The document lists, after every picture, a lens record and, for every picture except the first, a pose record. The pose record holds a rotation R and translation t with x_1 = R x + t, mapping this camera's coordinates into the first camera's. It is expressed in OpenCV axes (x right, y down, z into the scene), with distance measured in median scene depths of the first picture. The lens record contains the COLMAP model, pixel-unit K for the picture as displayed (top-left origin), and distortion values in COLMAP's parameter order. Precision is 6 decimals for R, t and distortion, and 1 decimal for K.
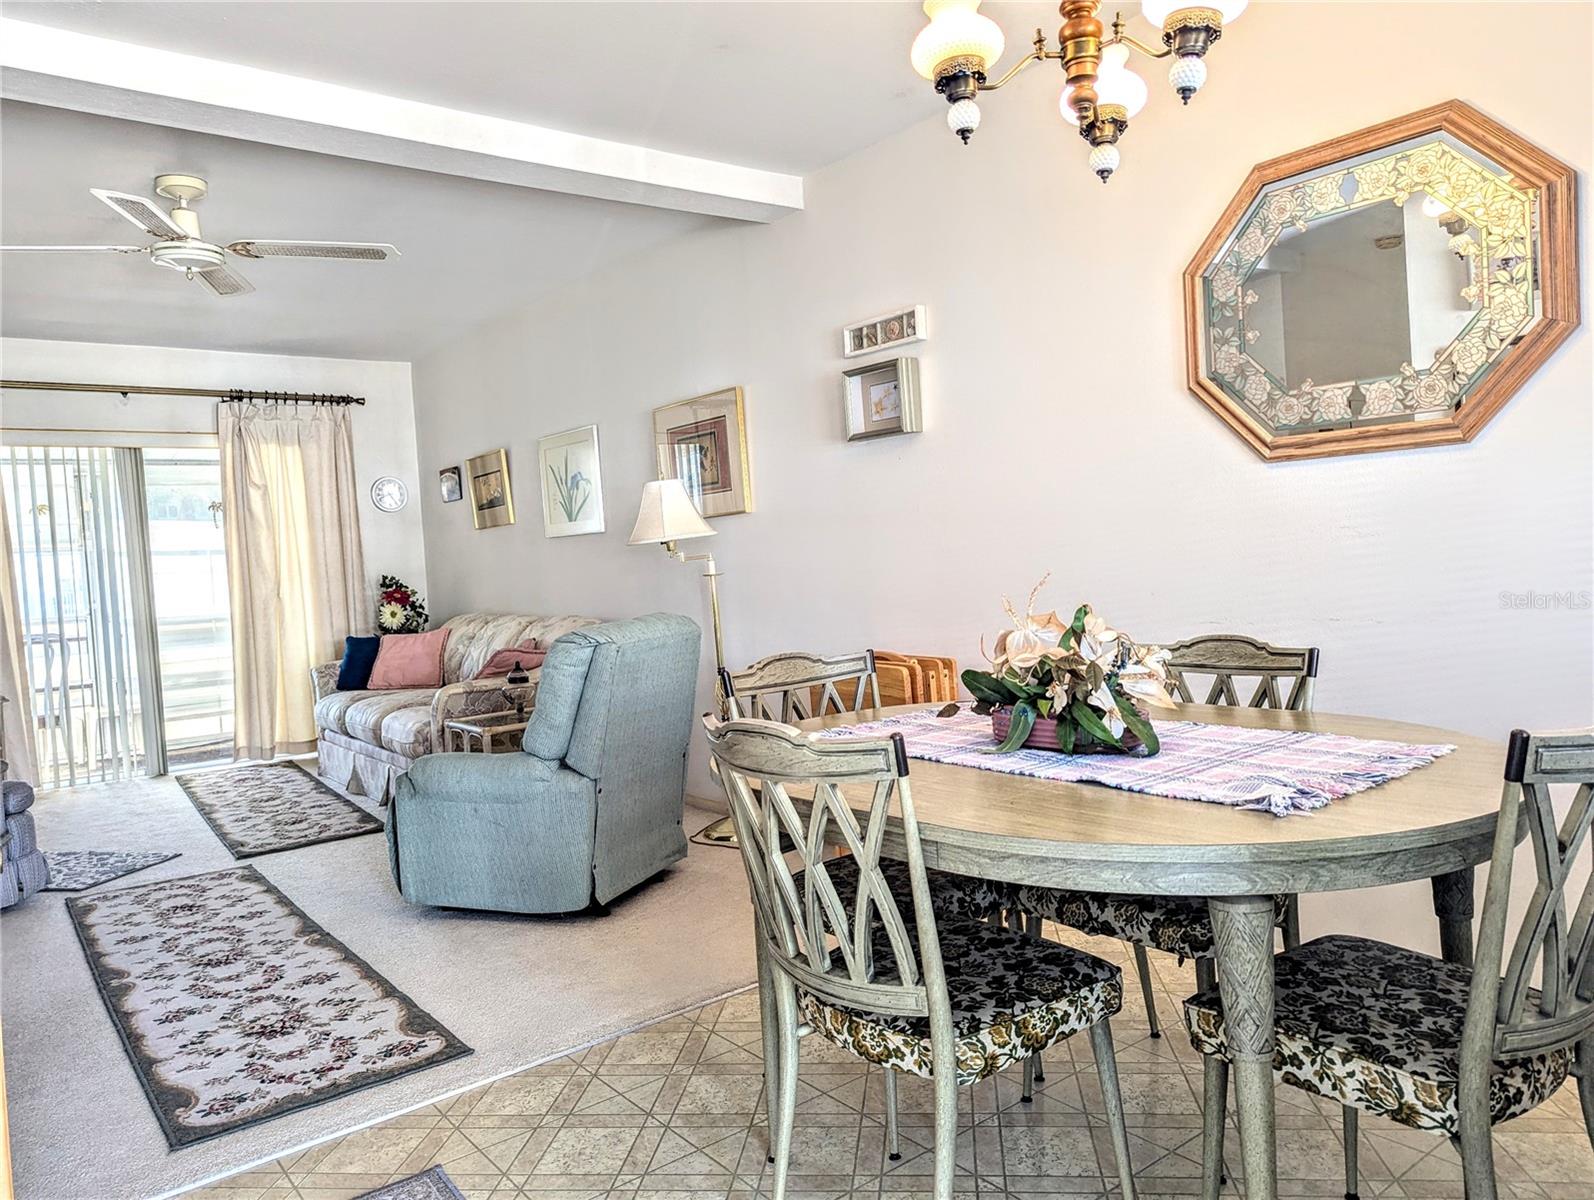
lens RADIAL K [[1123.2, 0, 821.2], [0, 1123.2, 591.6], [0, 0, 1]] dist [0.065811, -0.067215]
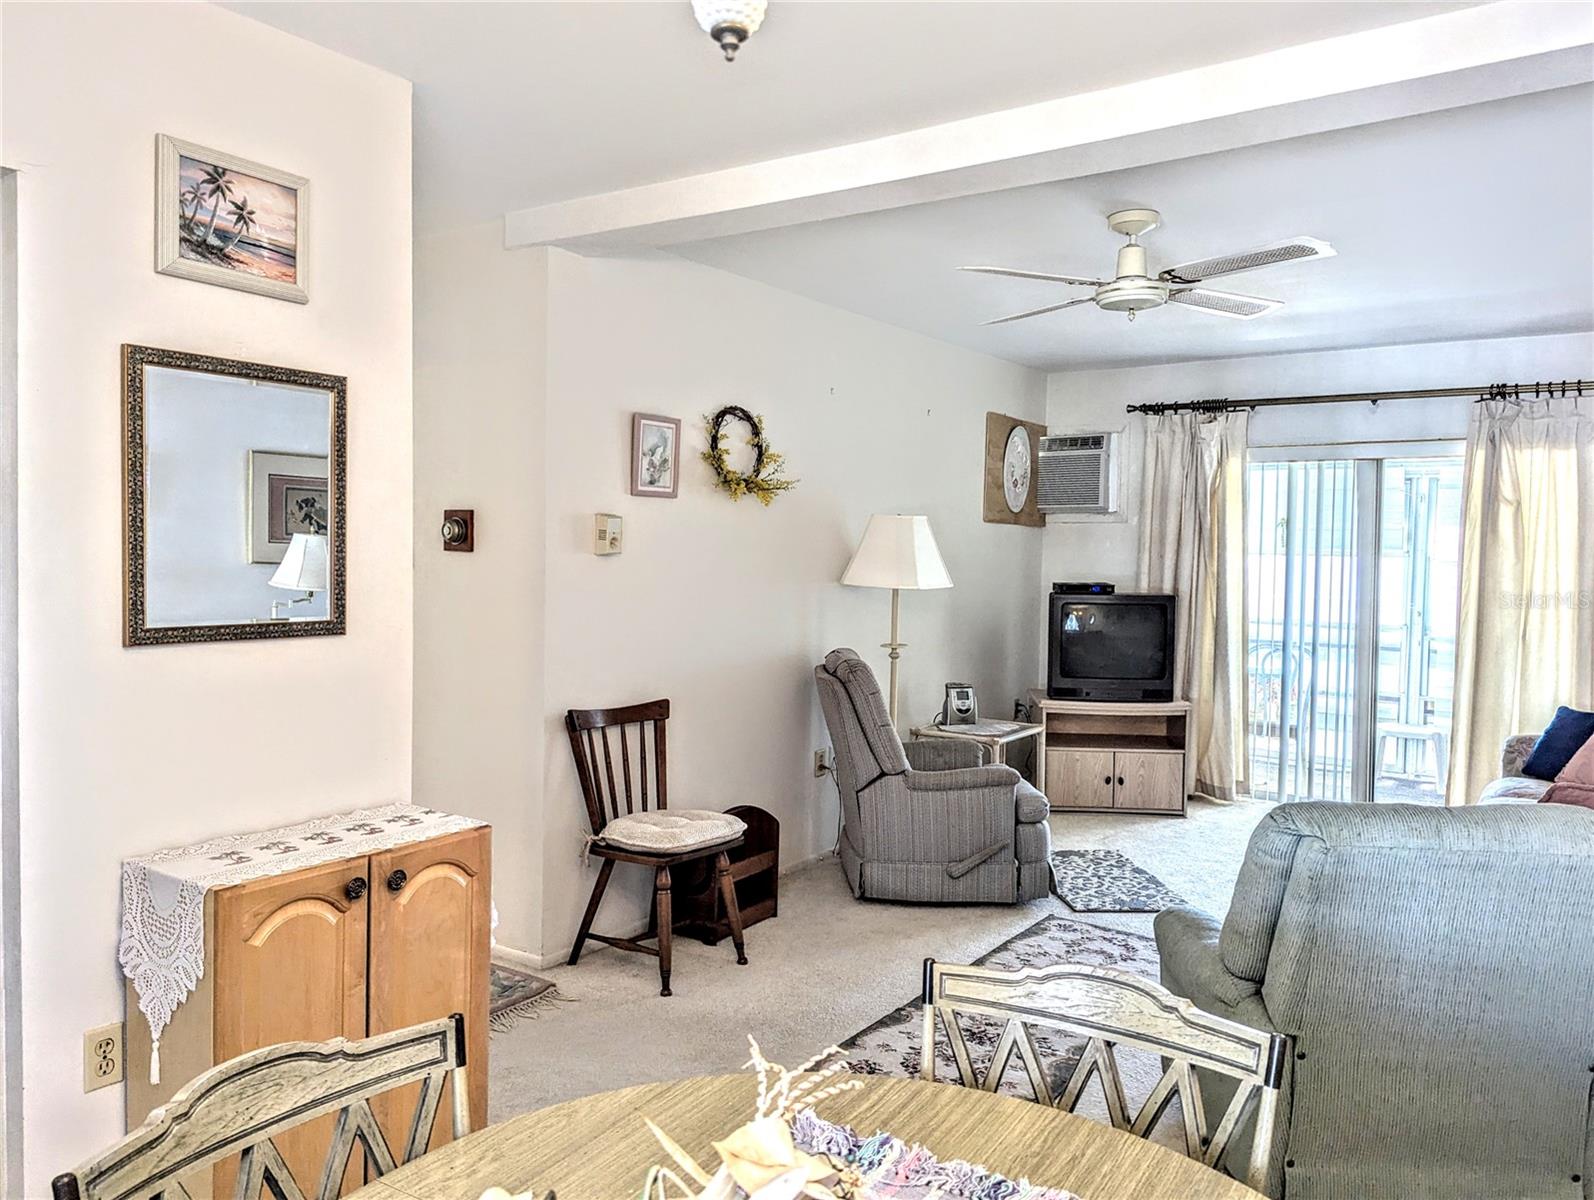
lens RADIAL K [[1166.7, 0, 782.5], [0, 1166.7, 593.1], [0, 0, 1]] dist [0.078909, -0.090777]
pose [[0.284281, 0.101992, -0.953301, 0.381051], [-0.069536, 0.993900, 0.085599, -0.141212], [0.956216, 0.041954, 0.289639, 0.569743]]
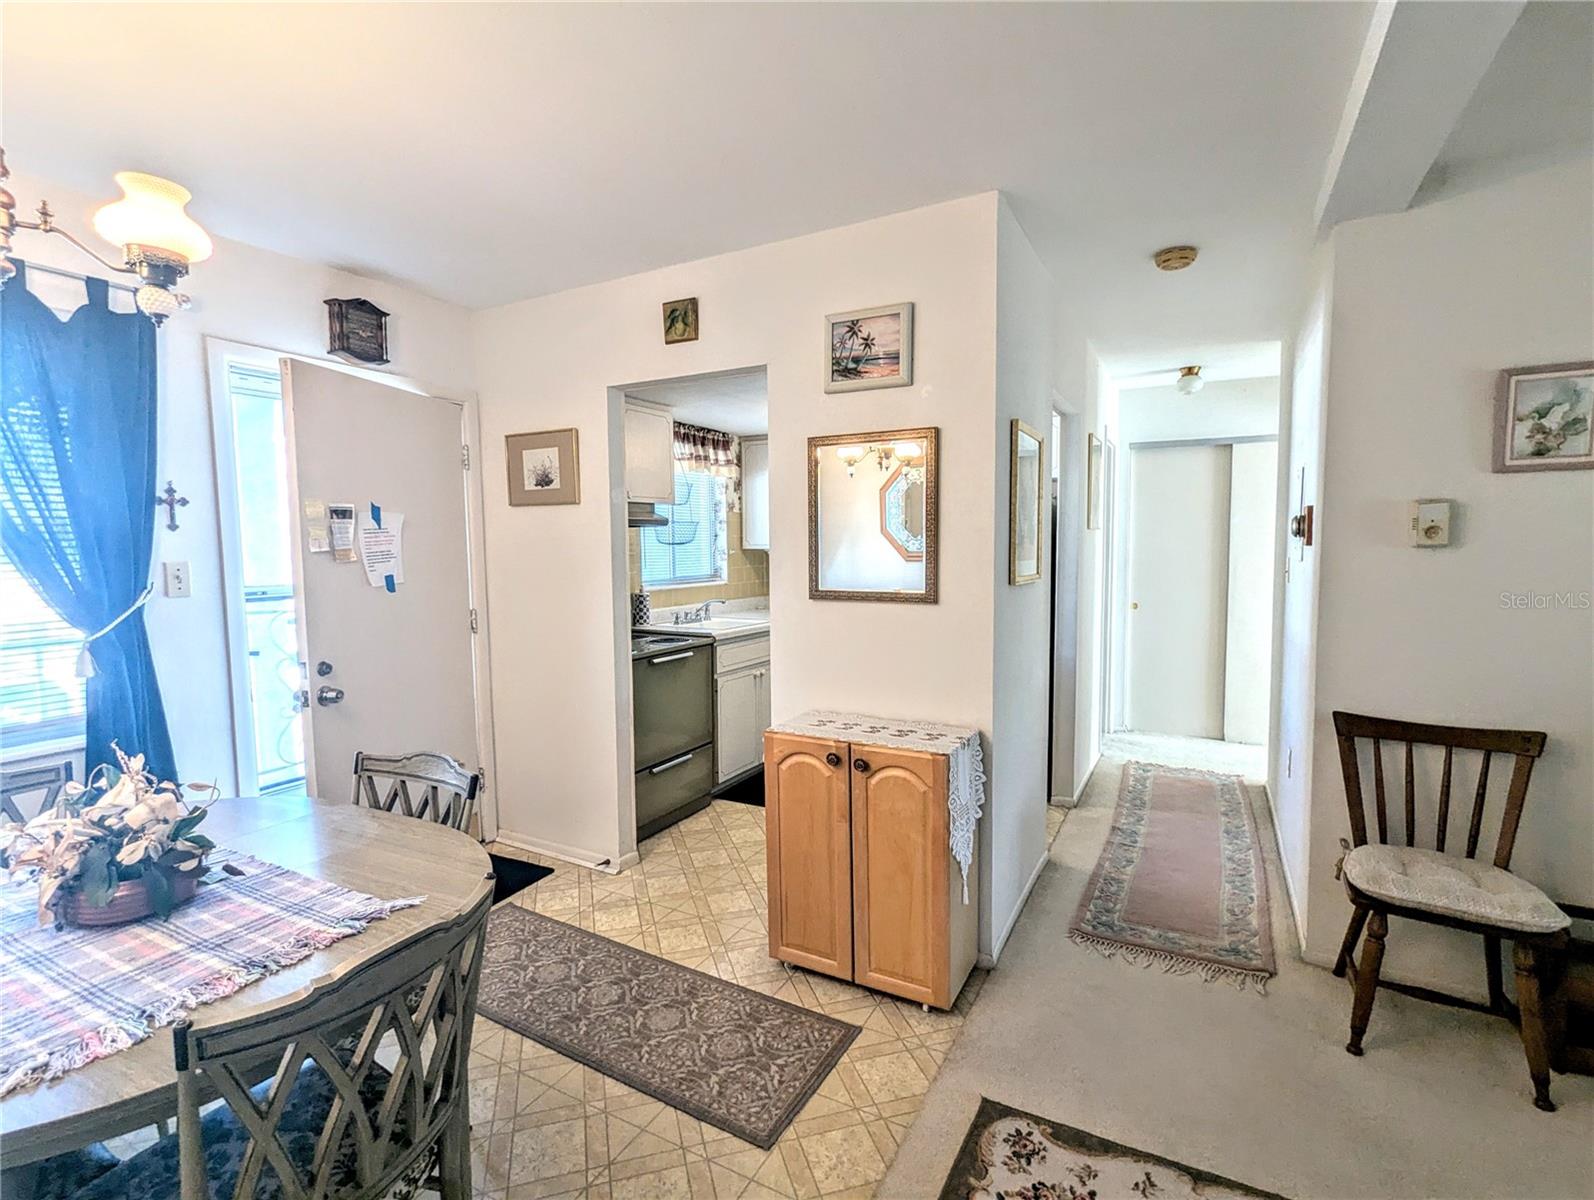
lens RADIAL K [[754.7, 0, 797.0], [0, 754.7, 600.0], [0, 0, 1]] dist [-0.002265, -0.000293]
pose [[-0.919933, 0.095573, -0.380249, -0.080758], [0.048619, 0.990157, 0.131246, -0.132297], [0.389050, 0.102250, -0.915525, 1.195448]]
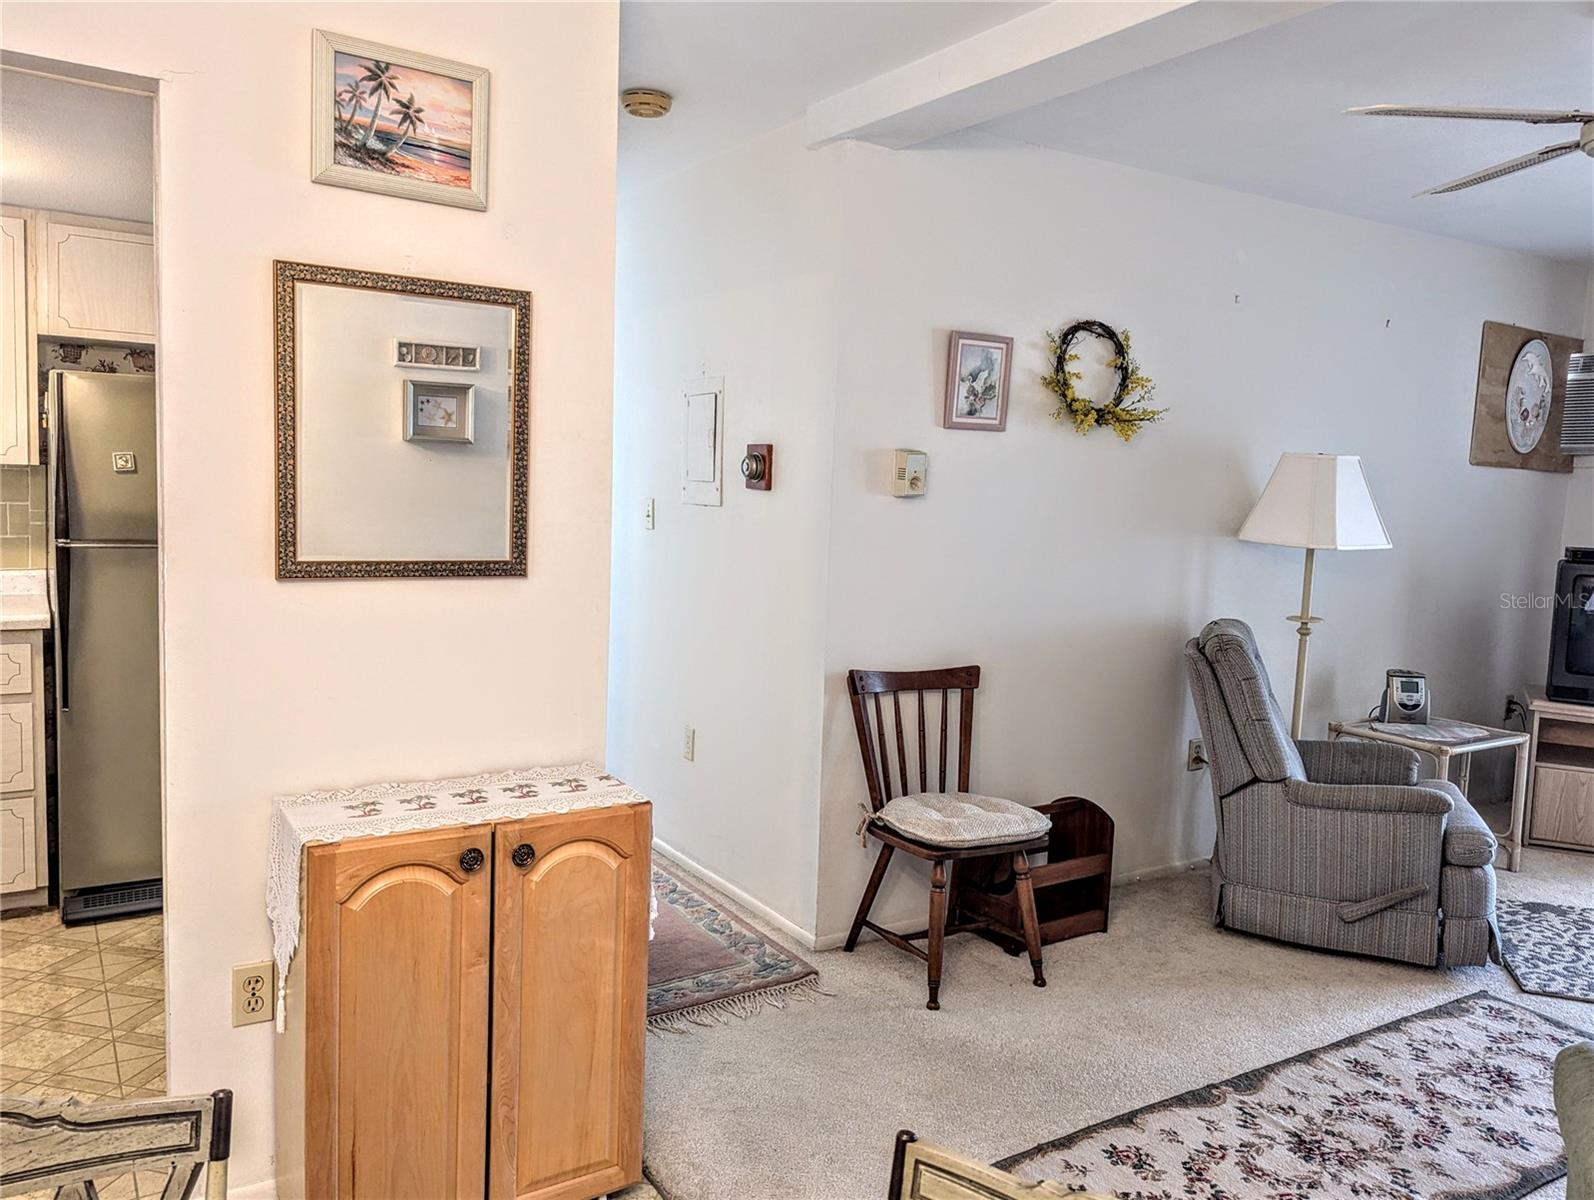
lens RADIAL K [[1194.0, 0, 802.0], [0, 1194.0, 588.2], [0, 0, 1]] dist [0.067924, -0.070417]
pose [[-0.105303, 0.150552, -0.982978, 0.244840], [-0.068810, 0.985001, 0.158234, -0.147339], [0.992057, 0.084301, -0.093364, 0.772927]]
